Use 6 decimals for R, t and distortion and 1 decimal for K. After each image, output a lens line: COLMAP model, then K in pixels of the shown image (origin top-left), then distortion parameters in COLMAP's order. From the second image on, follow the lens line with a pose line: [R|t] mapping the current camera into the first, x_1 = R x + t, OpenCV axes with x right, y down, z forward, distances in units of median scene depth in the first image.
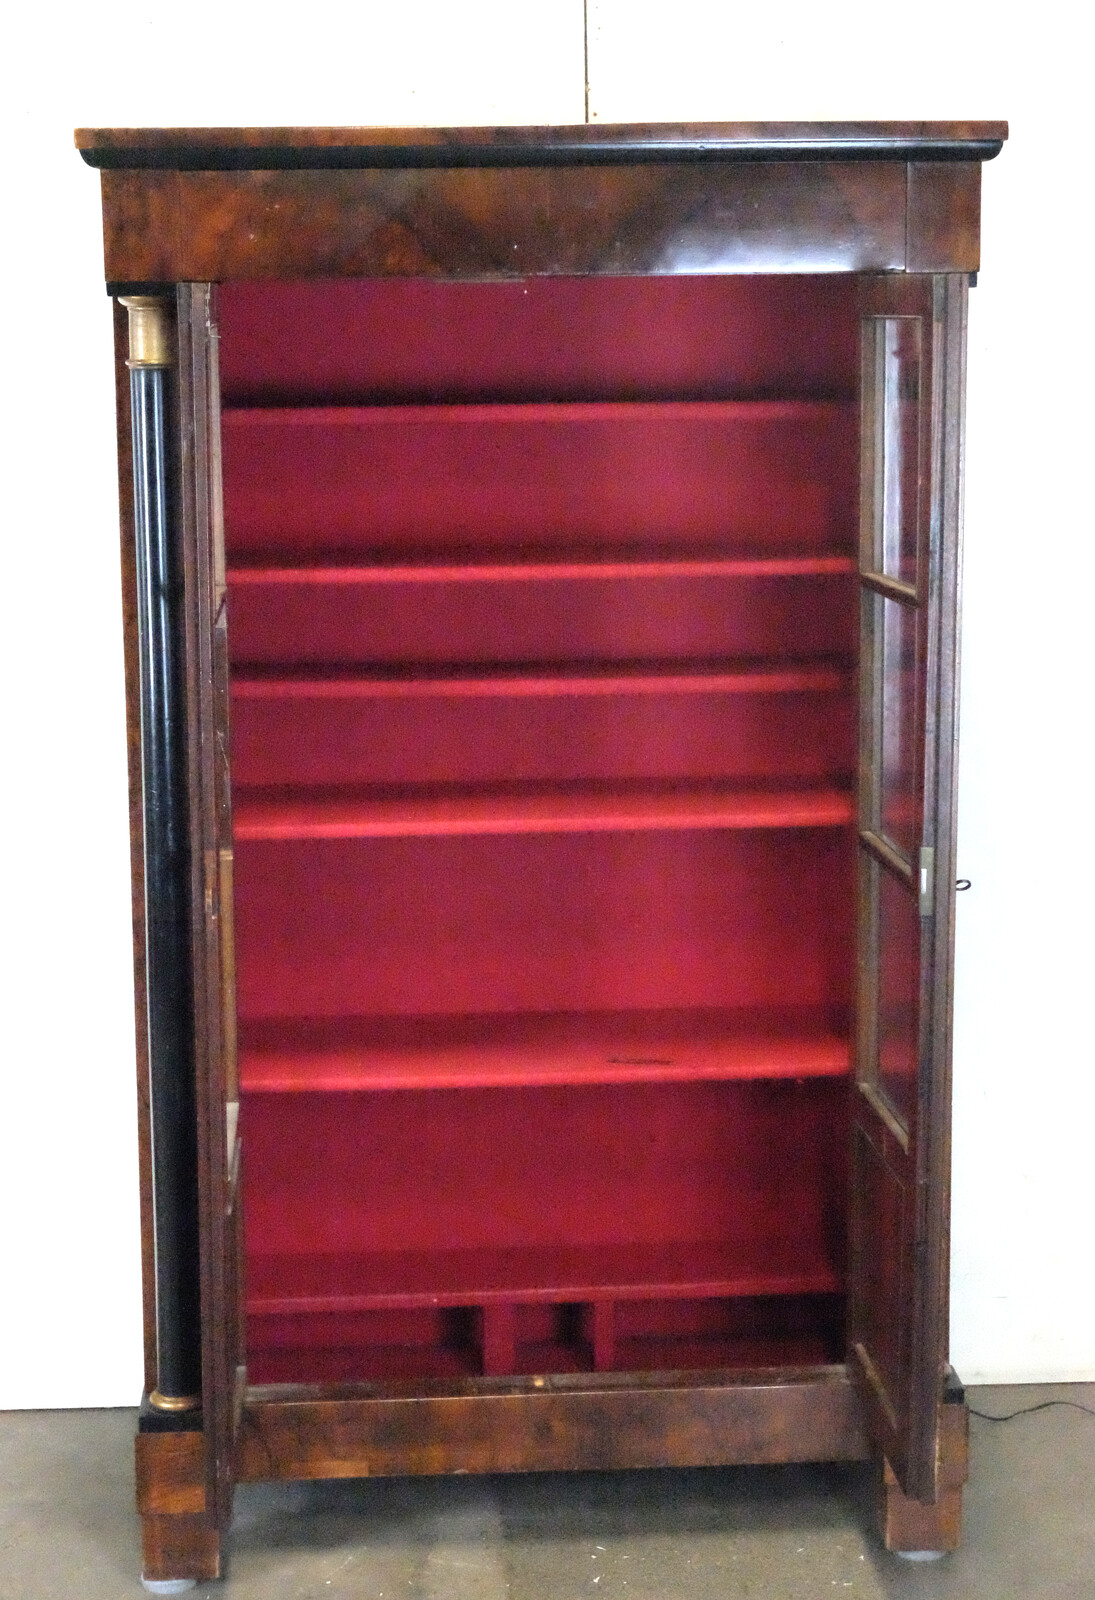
lens RADIAL K [[2879.7, 0, 547.5], [0, 2879.7, 771.7], [0, 0, 1]] dist [0.014061, 0.048689]
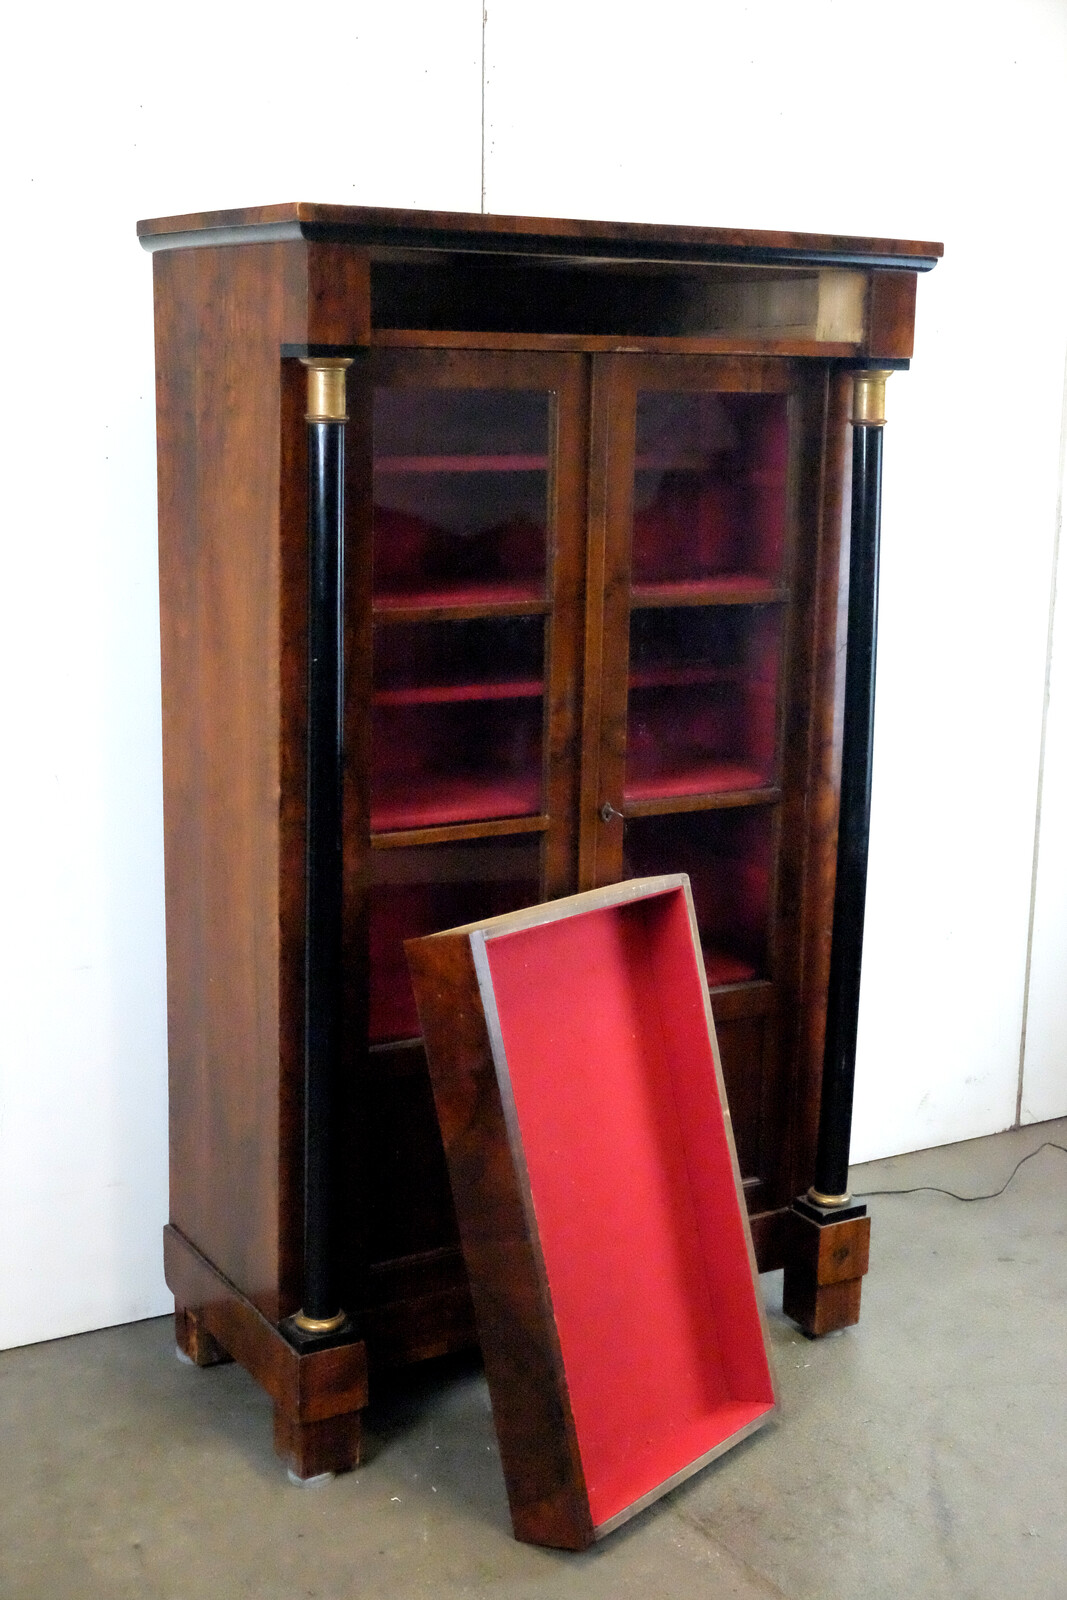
lens RADIAL K [[2051.7, 0, 533.5], [0, 2051.7, 800.0], [0, 0, 1]] dist [0.001638, 0.010886]
pose [[0.889180, -0.066727, 0.452666, -0.412991], [0.044845, 0.997255, 0.058914, -0.035261], [-0.455354, -0.032086, 0.889732, 0.236924]]
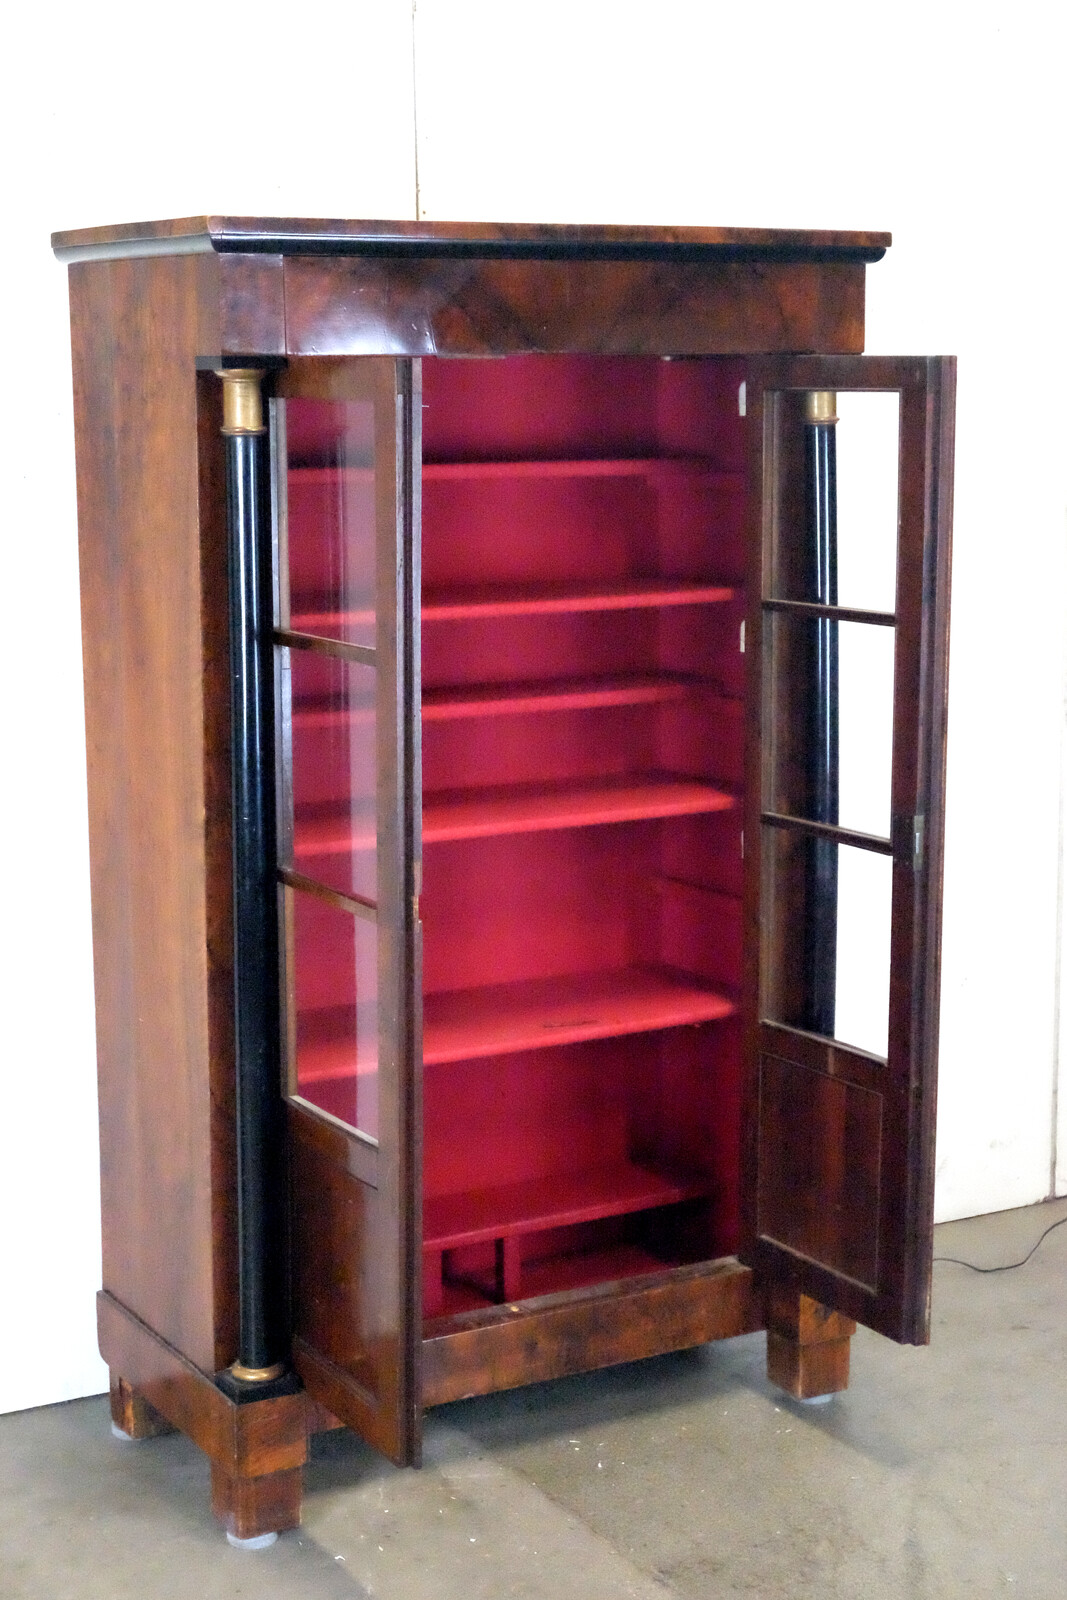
lens RADIAL K [[2586.0, 0, 533.5], [0, 2586.0, 800.0], [0, 0, 1]] dist [0.019414, 0.069018]
pose [[0.896590, -0.067868, 0.437631, -0.454610], [0.067526, 0.997583, 0.016364, -0.008925], [-0.437684, 0.014880, 0.899006, 0.061486]]
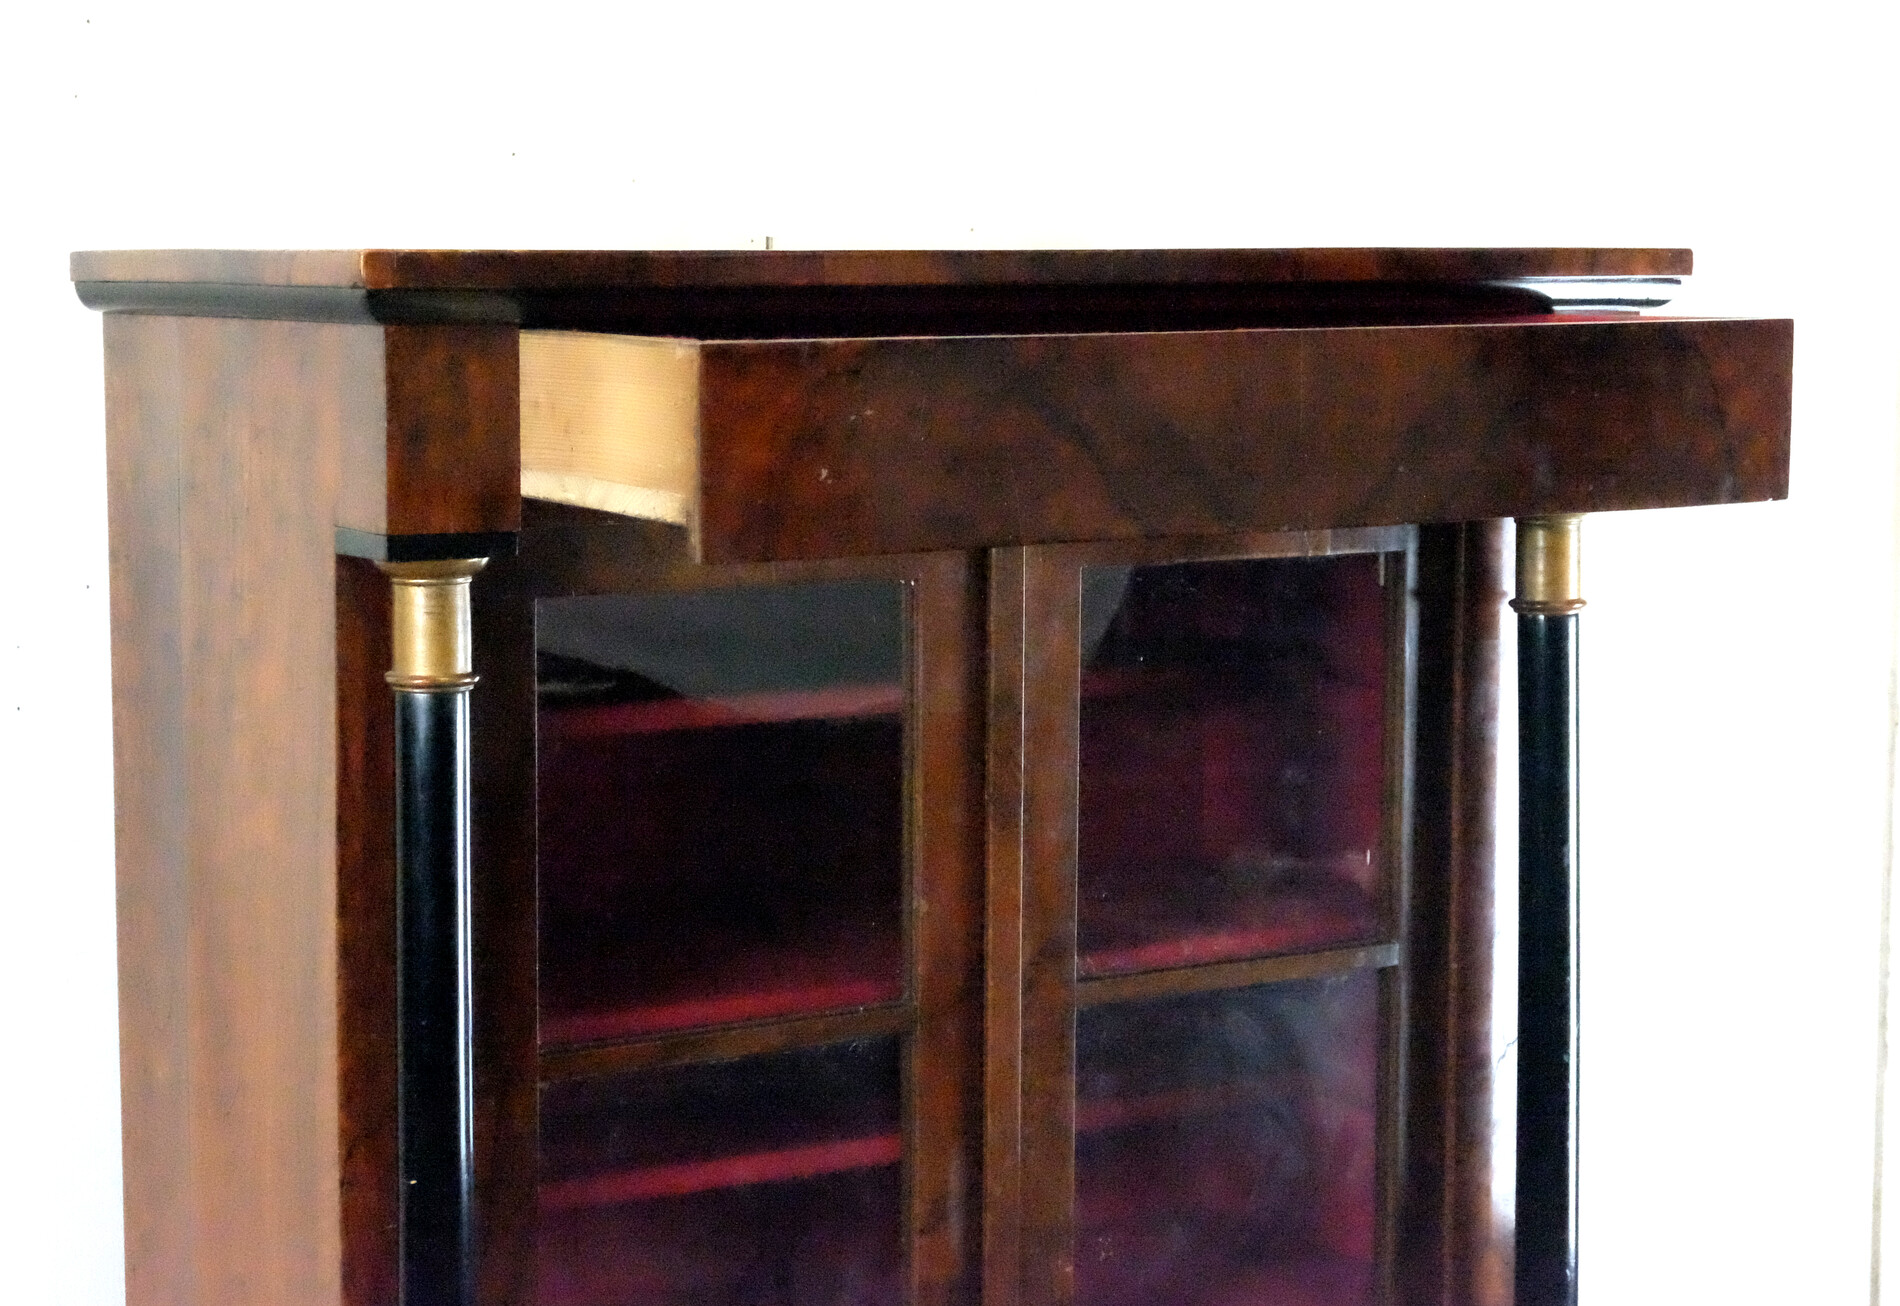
lens RADIAL K [[3361.5, 0, 776.4], [0, 3361.5, 649.3], [0, 0, 1]] dist [0.011311, 0.166649]
pose [[0.904365, -0.035552, 0.425277, -0.325653], [0.059918, 0.997231, -0.044052, -0.109787], [-0.422533, 0.065321, 0.903991, 0.389138]]
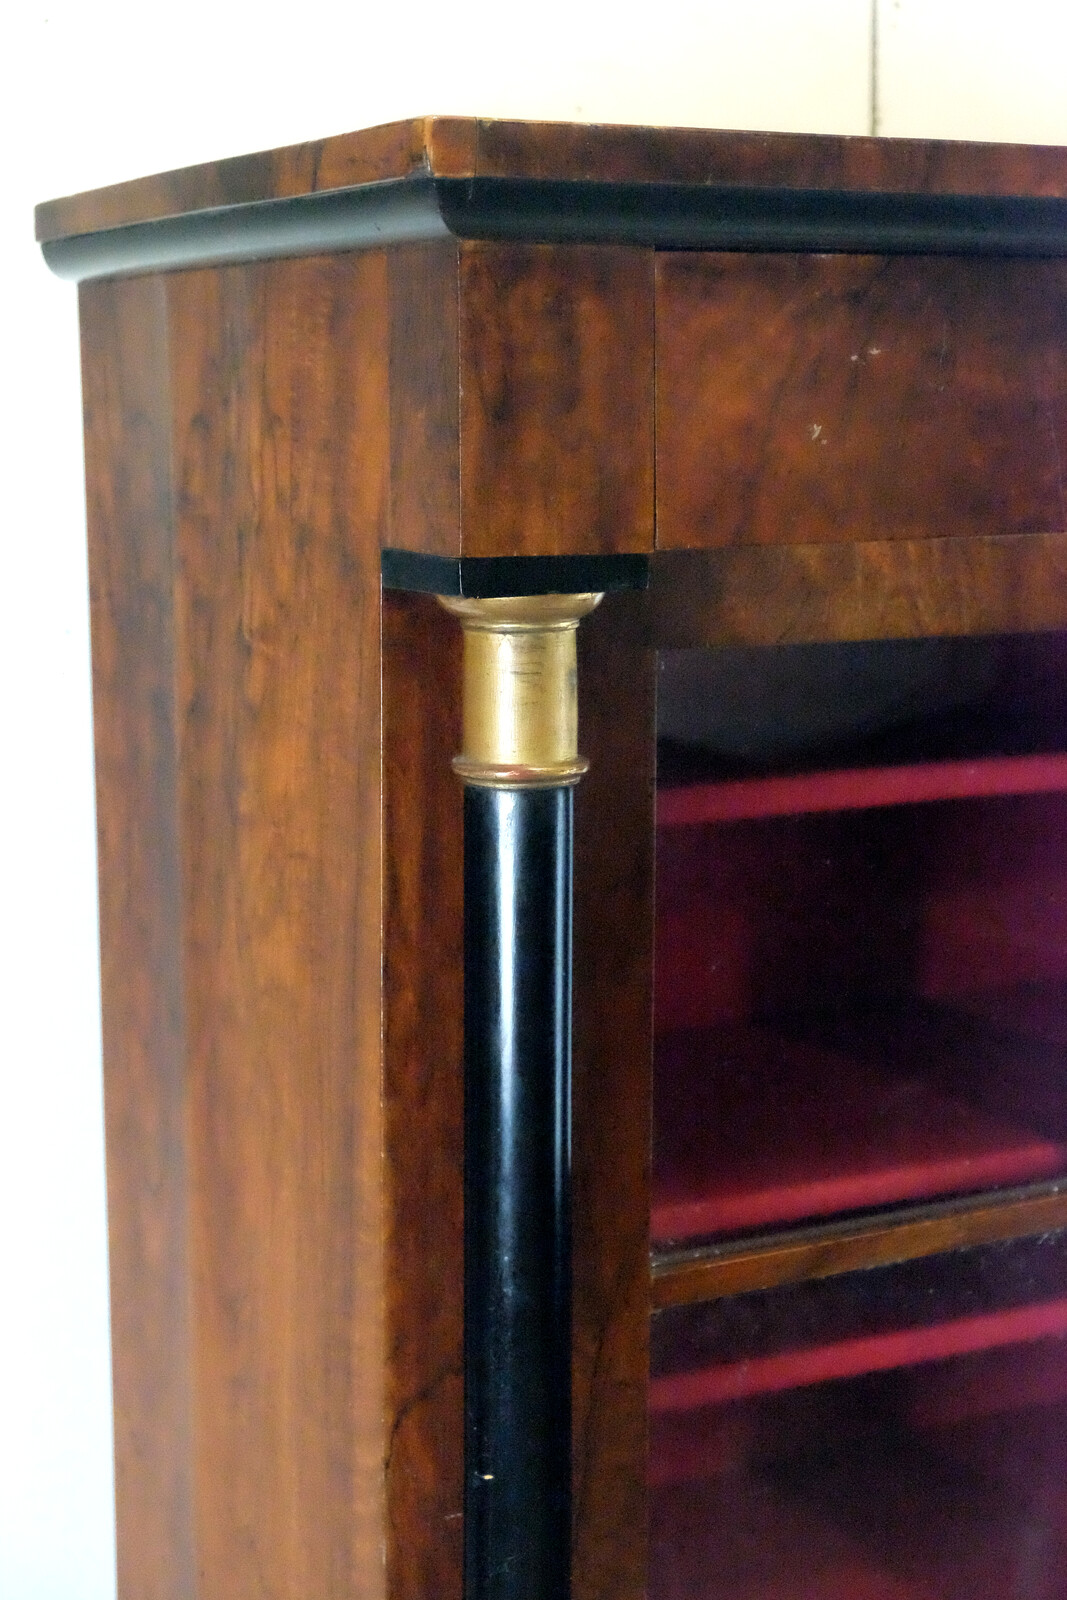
lens RADIAL K [[2586.0, 0, 533.5], [0, 2586.0, 800.0], [0, 0, 1]] dist [0.019414, 0.069018]
pose [[0.927005, -0.048829, 0.371857, -0.245813], [0.052869, 0.998601, -0.000668, -0.129891], [-0.371304, 0.020279, 0.928290, 0.653831]]
